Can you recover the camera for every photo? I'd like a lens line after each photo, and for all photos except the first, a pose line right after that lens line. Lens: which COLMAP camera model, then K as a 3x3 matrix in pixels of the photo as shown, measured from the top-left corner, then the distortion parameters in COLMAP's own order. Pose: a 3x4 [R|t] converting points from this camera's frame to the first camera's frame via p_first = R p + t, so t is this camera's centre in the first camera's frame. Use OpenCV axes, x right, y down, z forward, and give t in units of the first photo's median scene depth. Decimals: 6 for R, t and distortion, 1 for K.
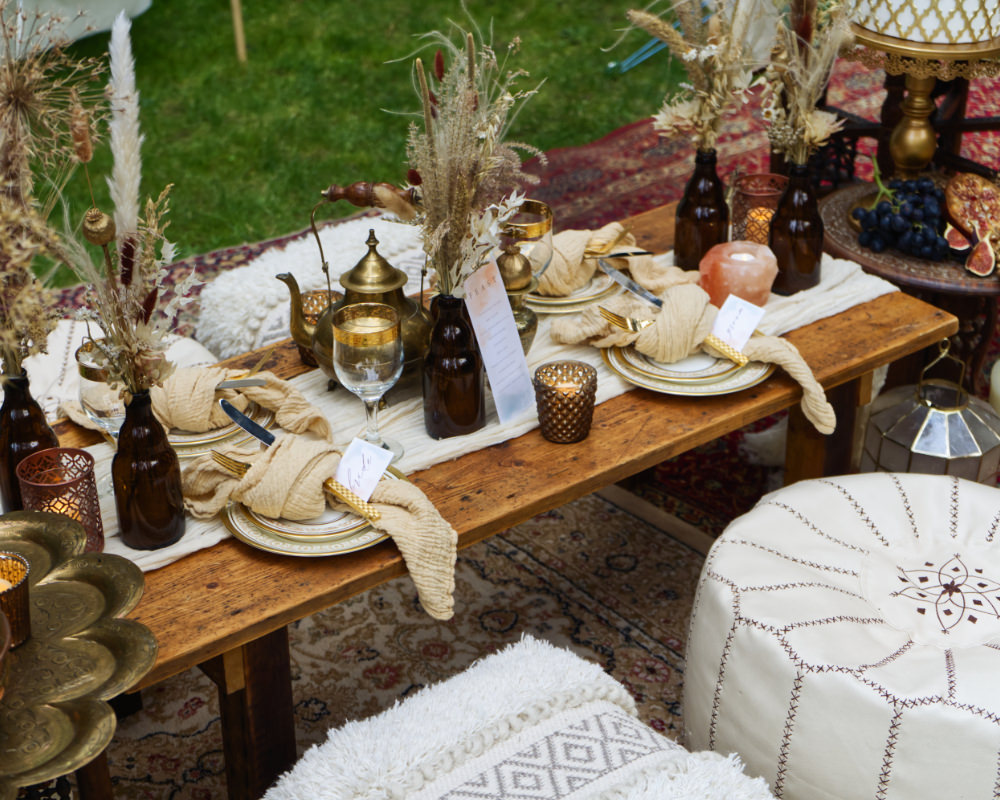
lens RADIAL K [[2136.3, 0, 500.0], [0, 2136.3, 400.0], [0, 0, 1]] dist [0.001014, 0.439009]
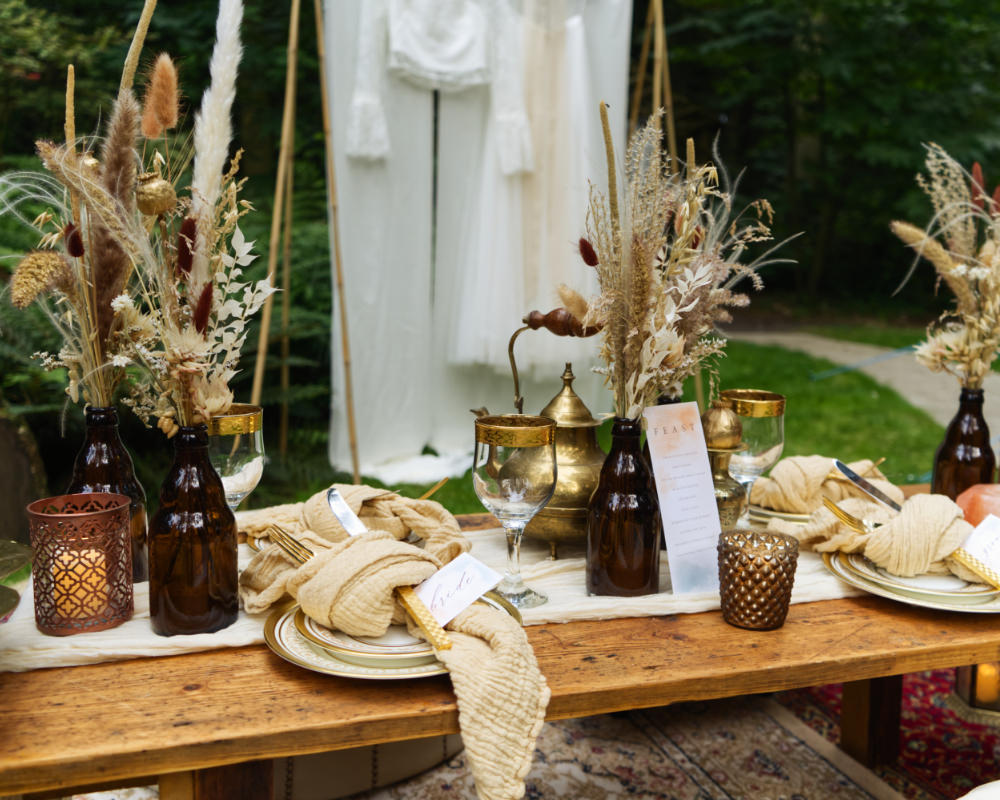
lens RADIAL K [[1024.1, 0, 547.1], [0, 1024.1, 383.1], [0, 0, 1]] dist [0.016122, 0.011810]
pose [[0.941927, 0.086807, -0.324403, 0.075998], [-0.194211, 0.928893, -0.315341, 0.070226], [0.273962, 0.360031, 0.891809, 0.618899]]
